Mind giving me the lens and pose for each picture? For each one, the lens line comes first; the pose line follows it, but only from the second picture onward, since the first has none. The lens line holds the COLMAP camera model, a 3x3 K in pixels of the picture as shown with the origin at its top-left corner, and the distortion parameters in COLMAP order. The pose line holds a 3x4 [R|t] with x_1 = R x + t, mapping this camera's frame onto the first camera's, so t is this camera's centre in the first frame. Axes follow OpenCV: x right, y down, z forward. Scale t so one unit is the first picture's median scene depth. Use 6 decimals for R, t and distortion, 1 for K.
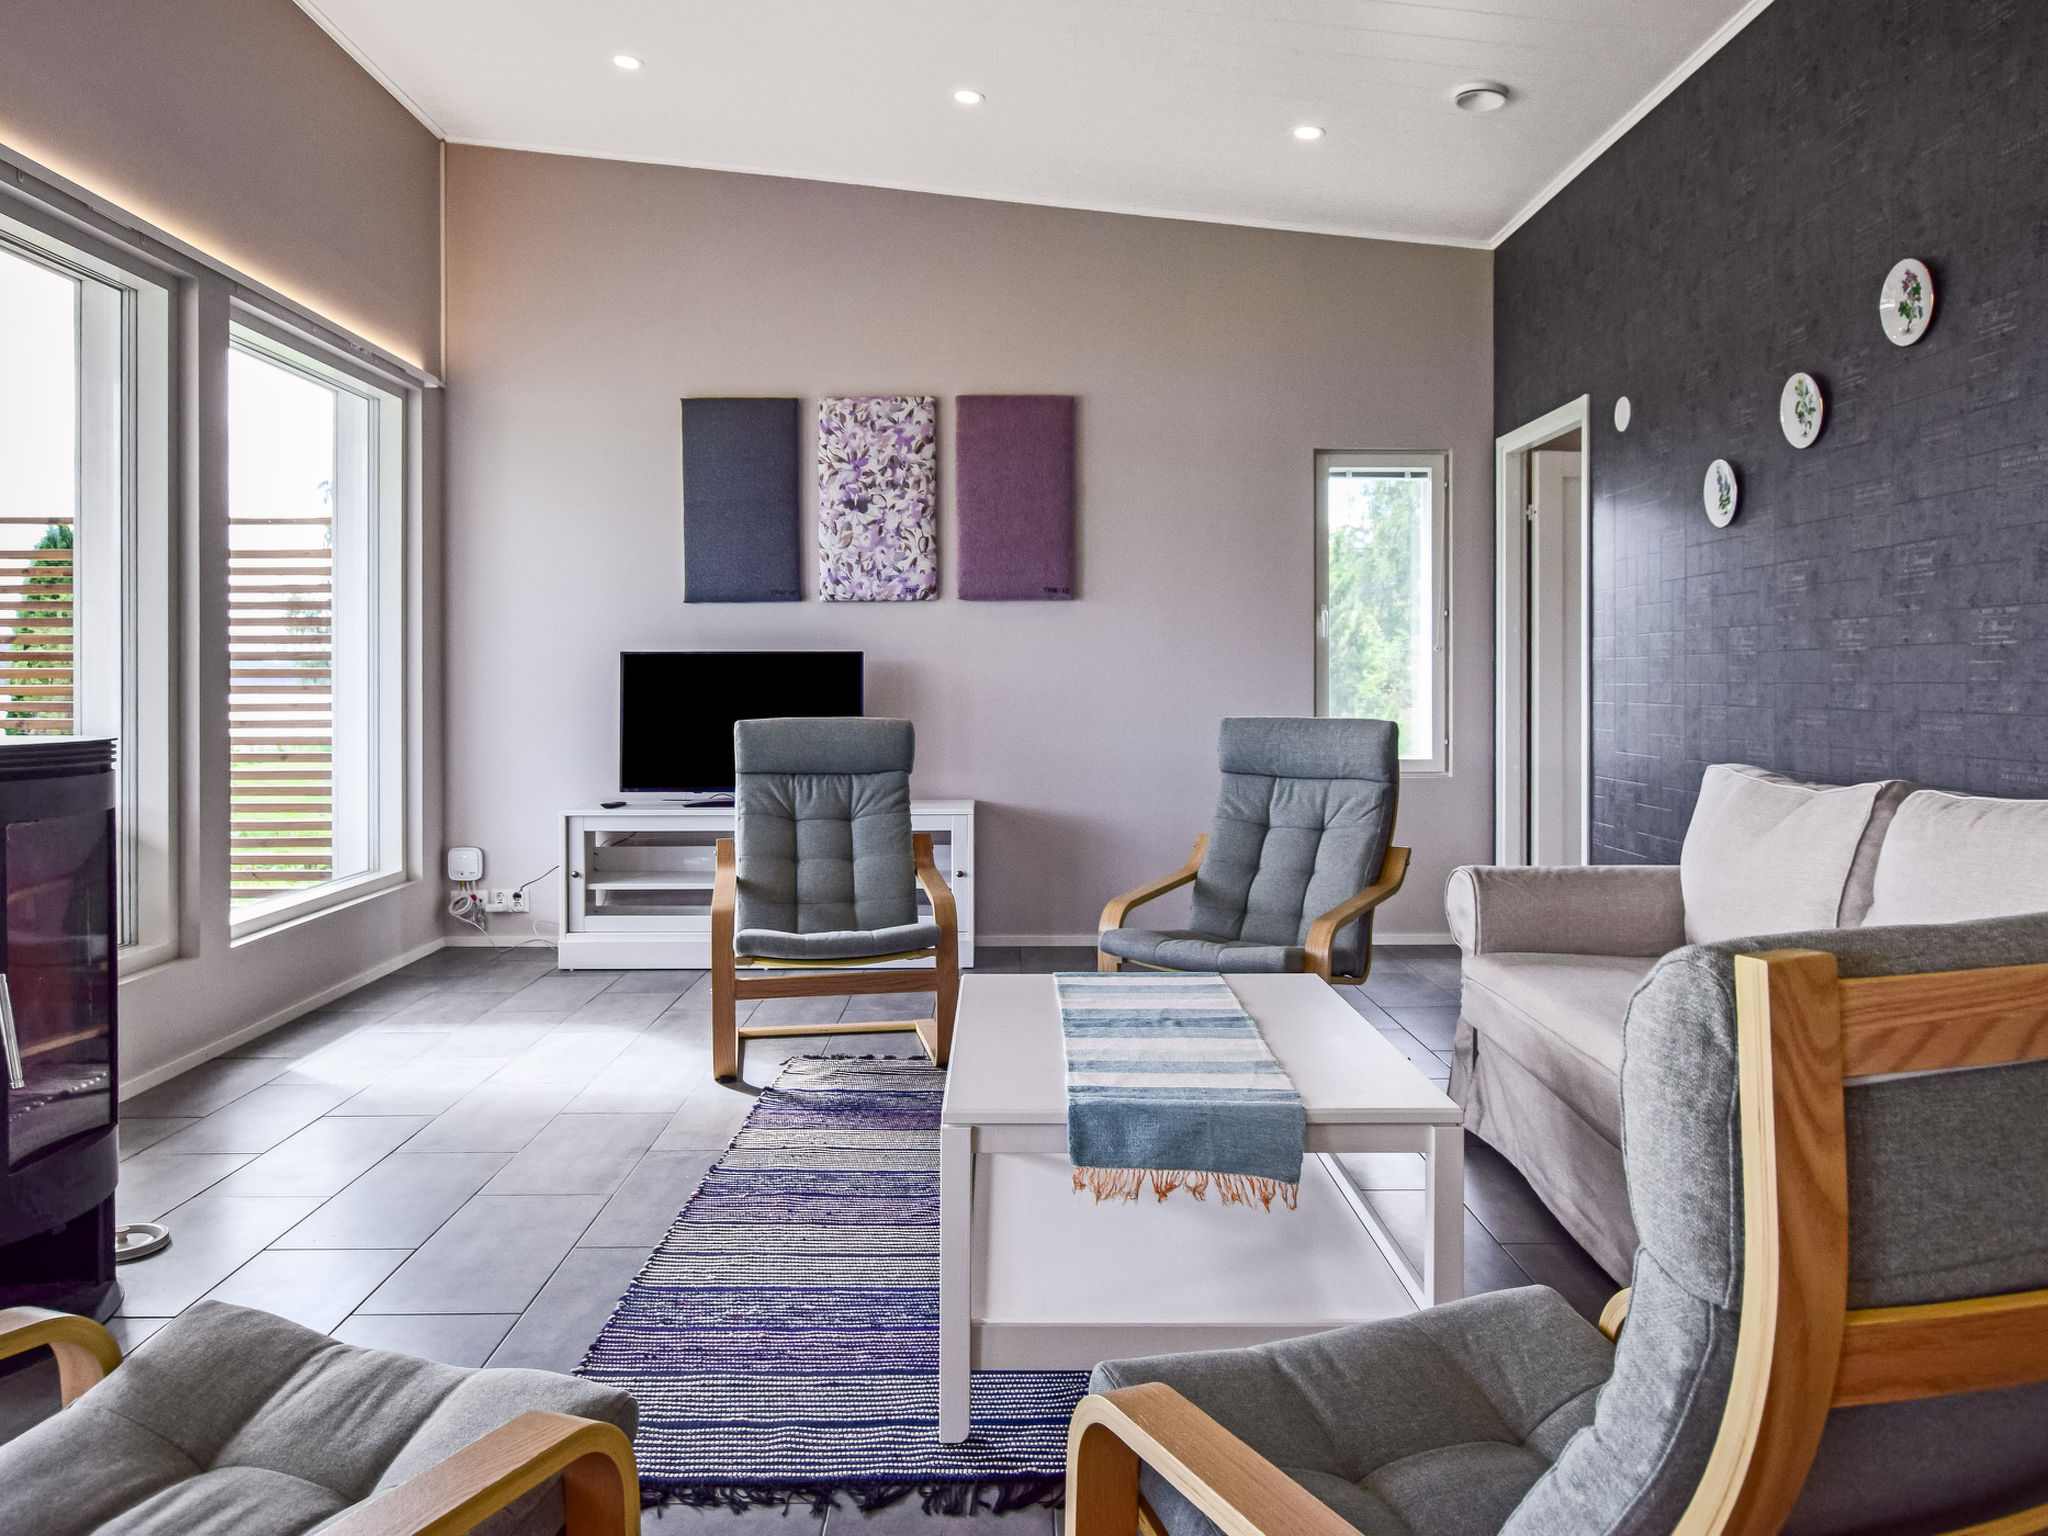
lens RADIAL K [[1469.7, 0, 1030.7], [0, 1469.7, 684.8], [0, 0, 1]] dist [-0.003485, 0.001147]
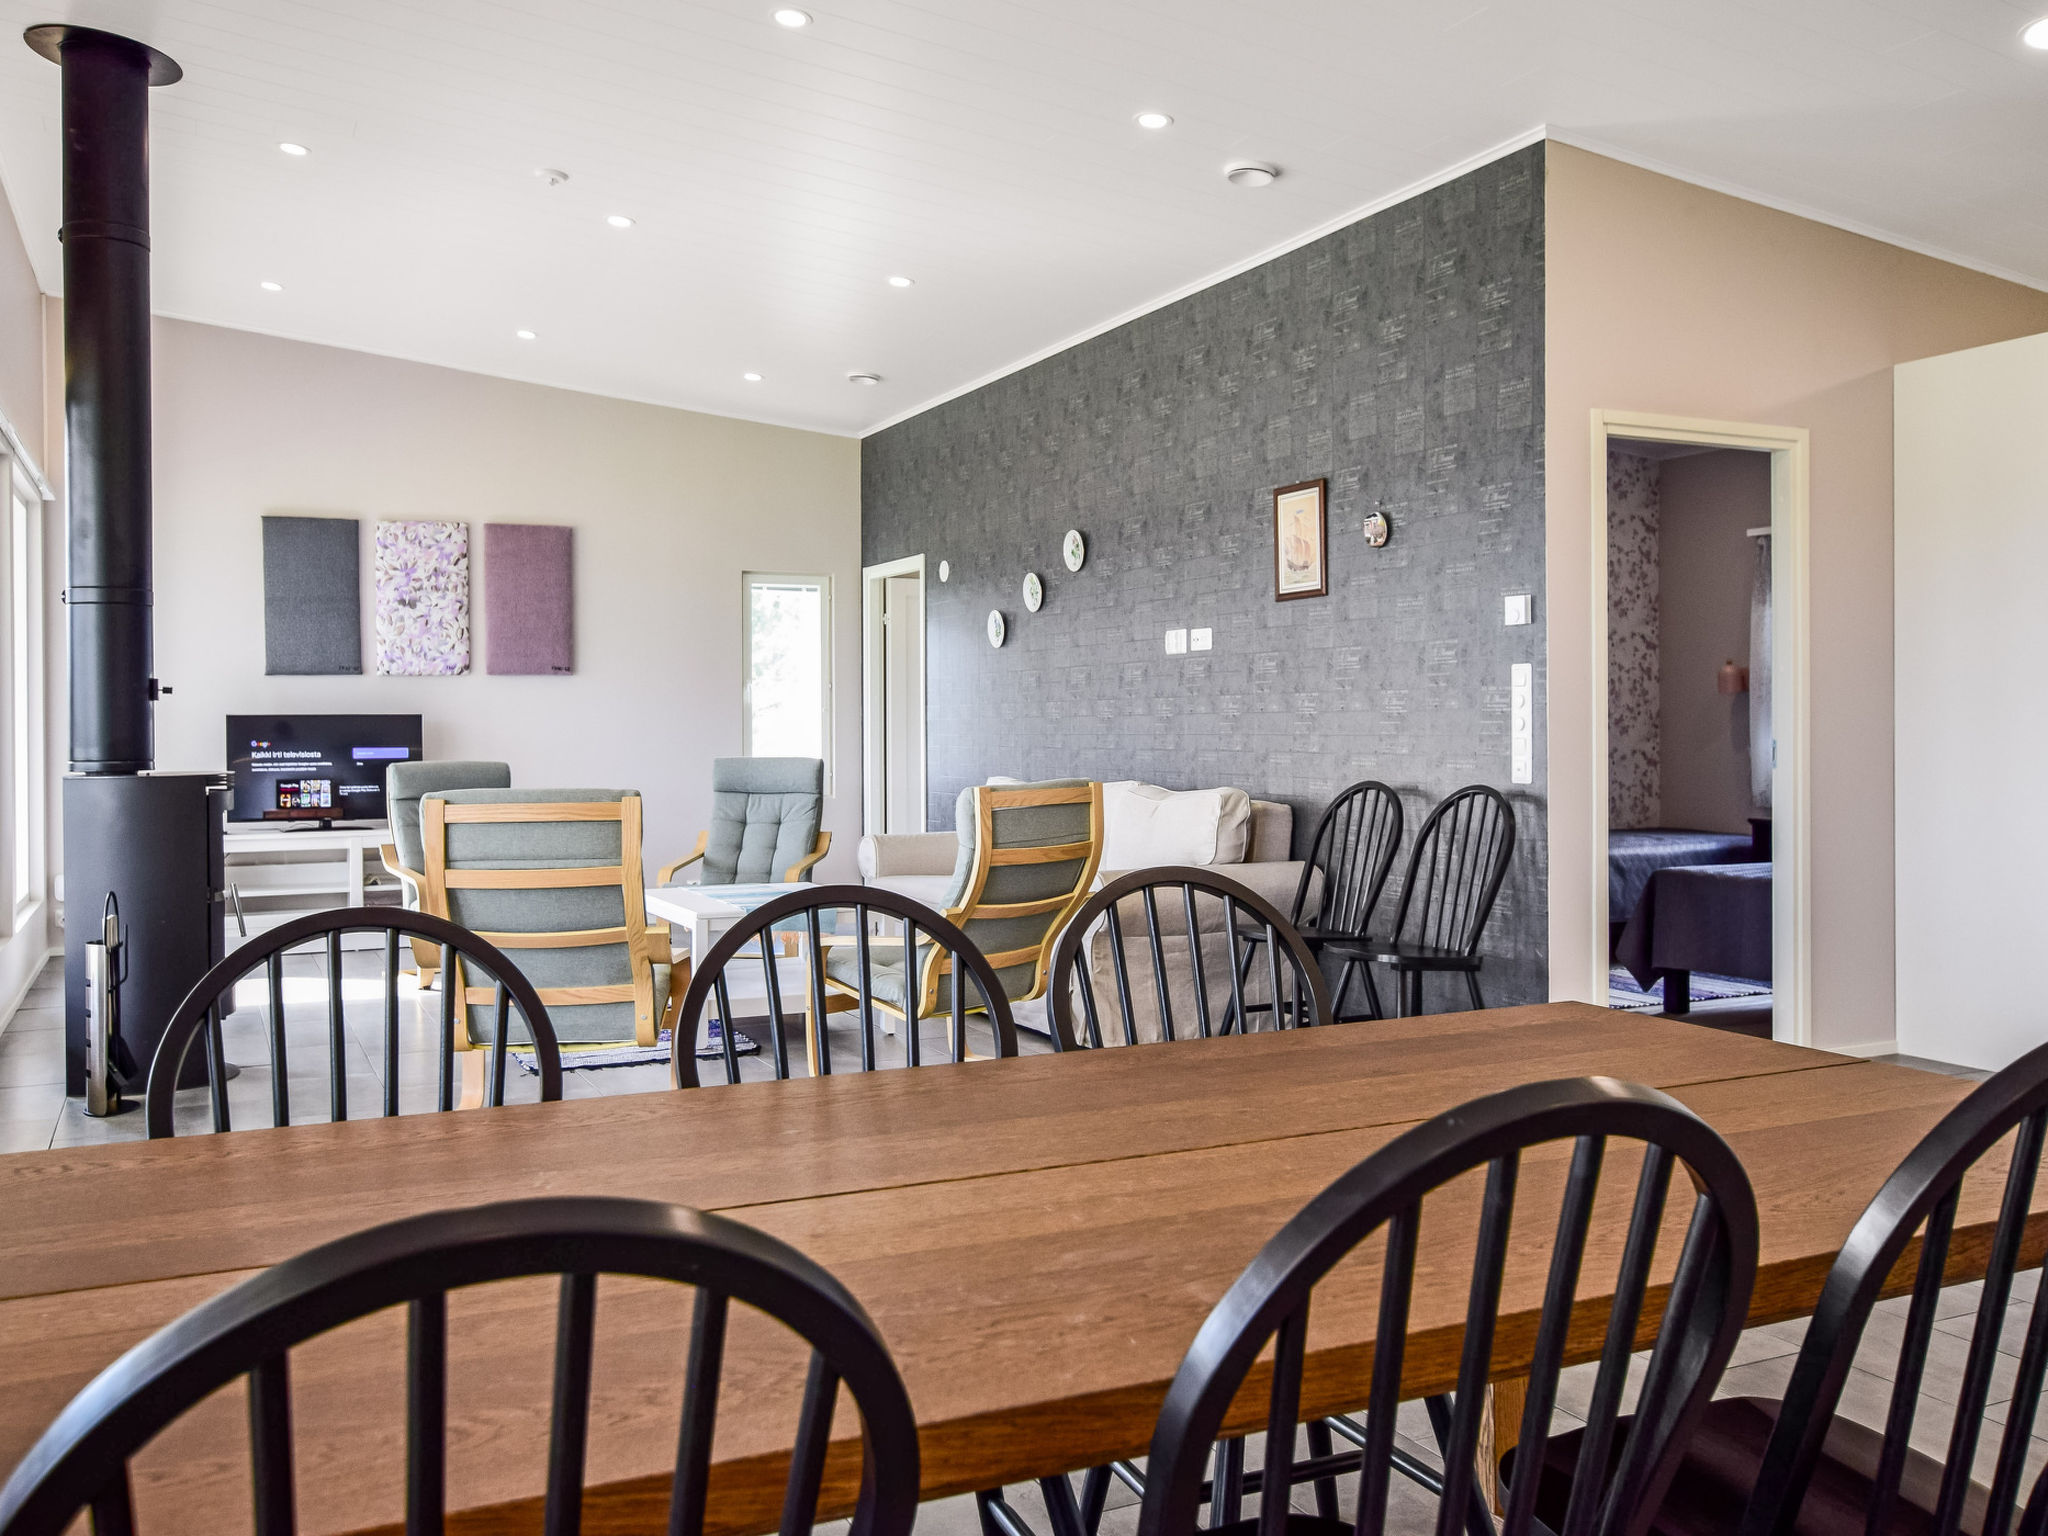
lens RADIAL K [[1637.5, 0, 1034.8], [0, 1637.5, 776.2], [0, 0, 1]] dist [-0.062749, 0.006648]
pose [[0.902918, -0.016871, 0.429481, -0.238703], [0.005342, 0.999593, 0.028034, -0.004176], [-0.429779, -0.023018, 0.902641, -0.566856]]
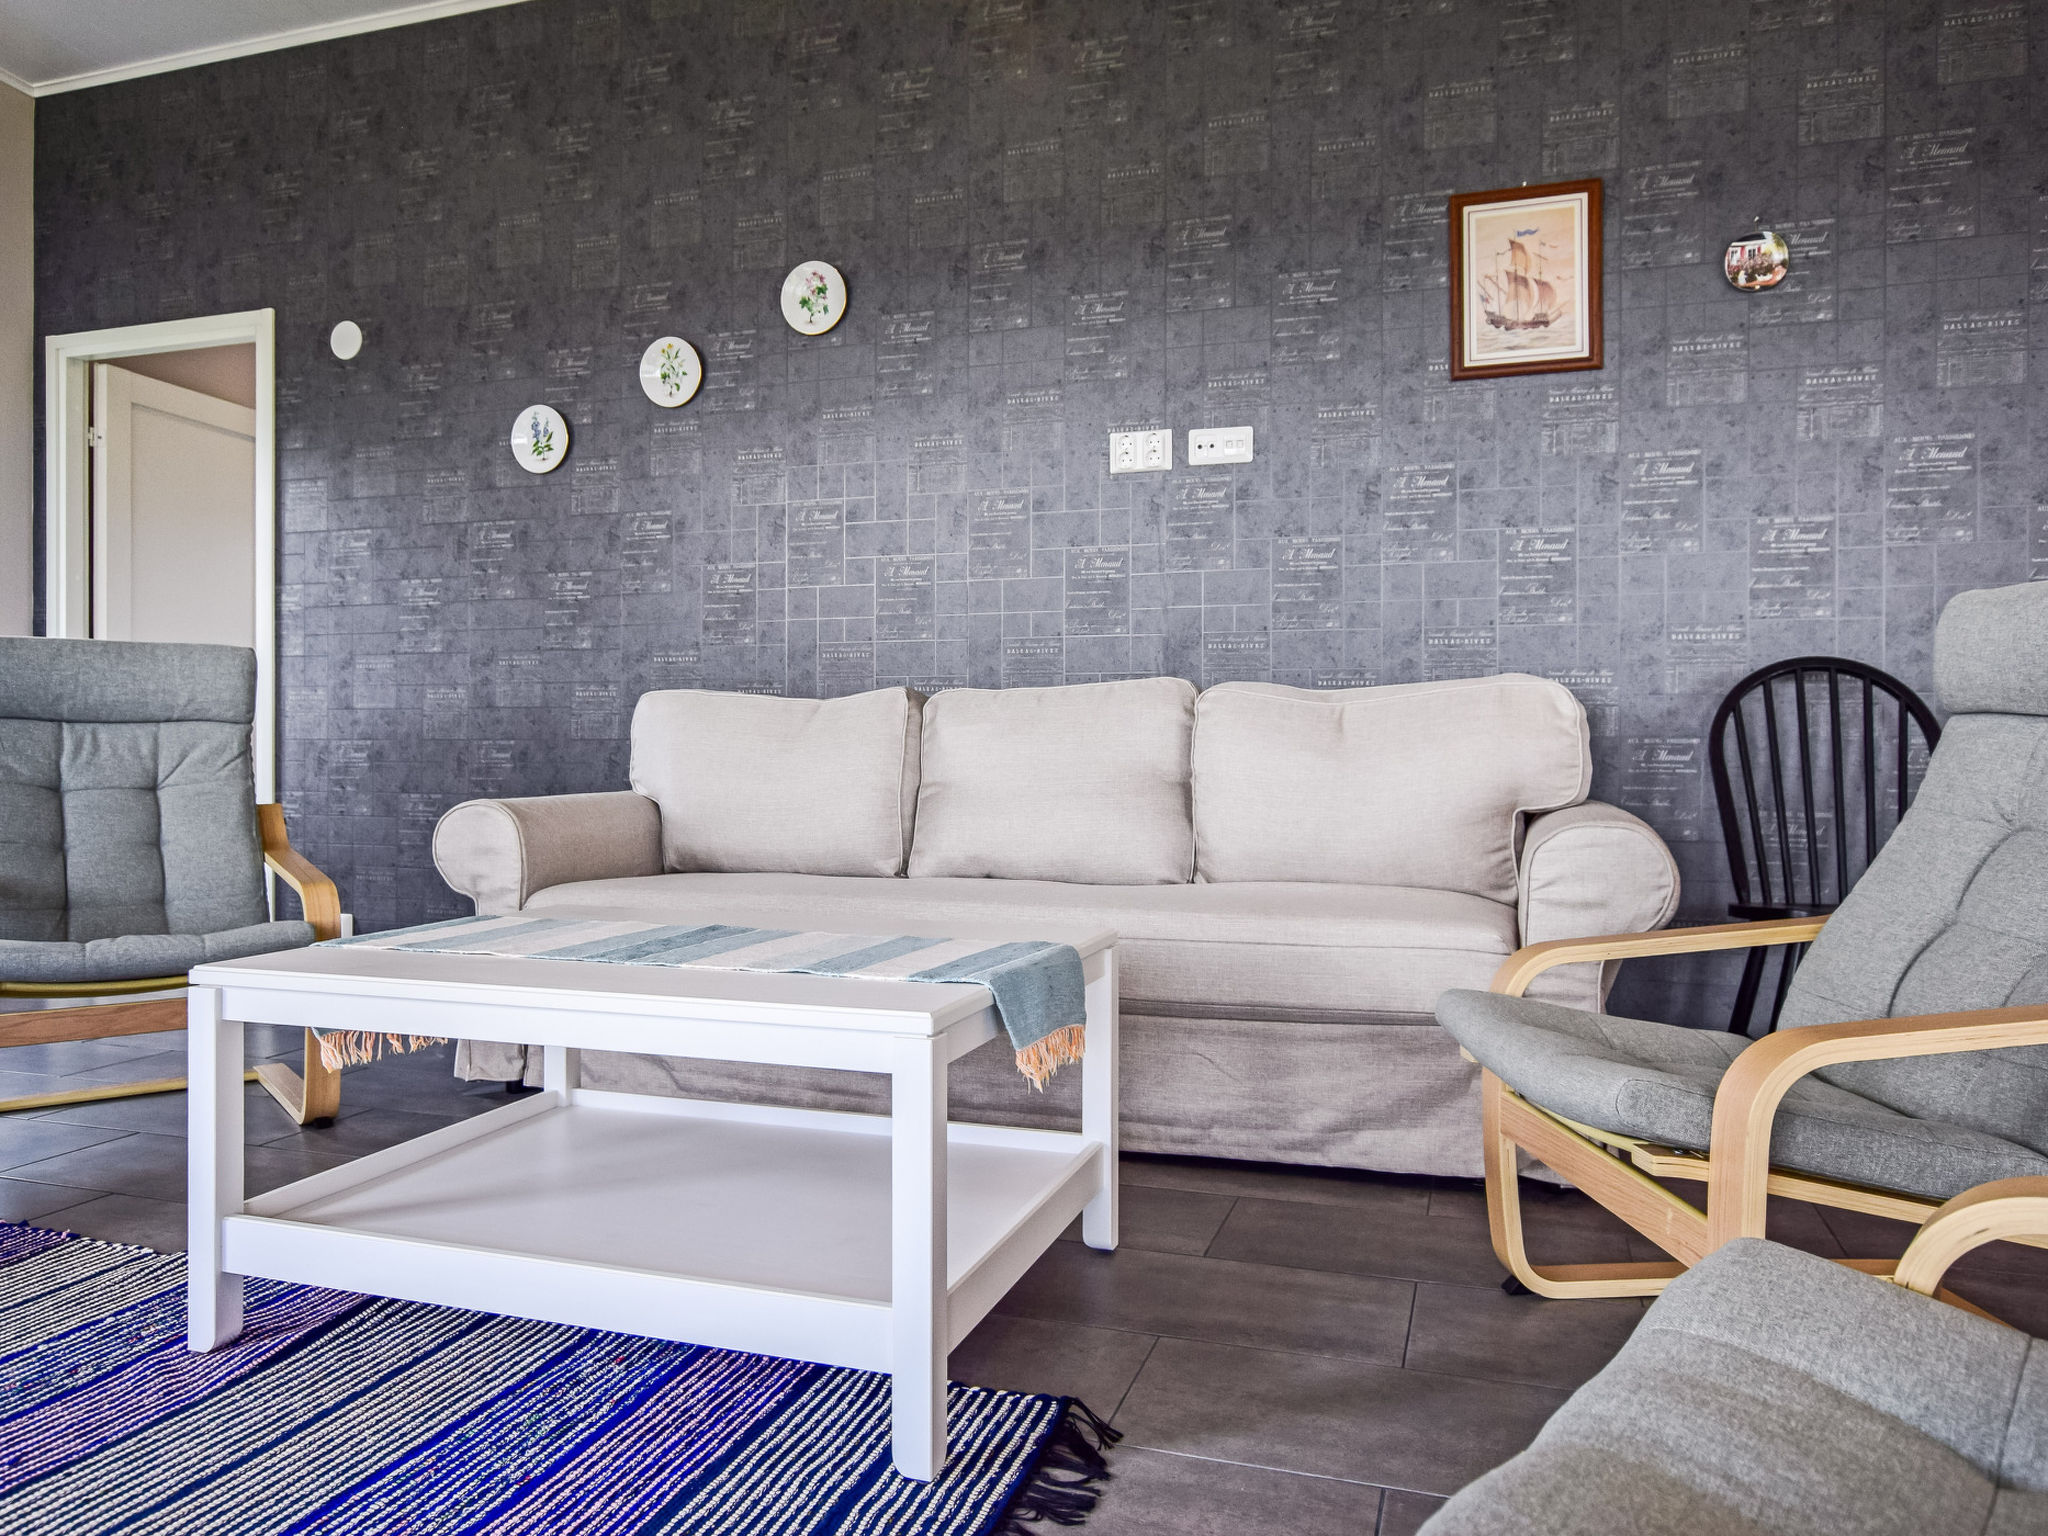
lens RADIAL K [[1411.2, 0, 1014.9], [0, 1411.2, 762.7], [0, 0, 1]] dist [-0.000613, -0.003654]
pose [[0.340698, -0.017225, 0.940015, -0.229109], [0.000608, 0.999836, 0.018101, 0.051084], [-0.940173, -0.005595, 0.340652, 0.242561]]
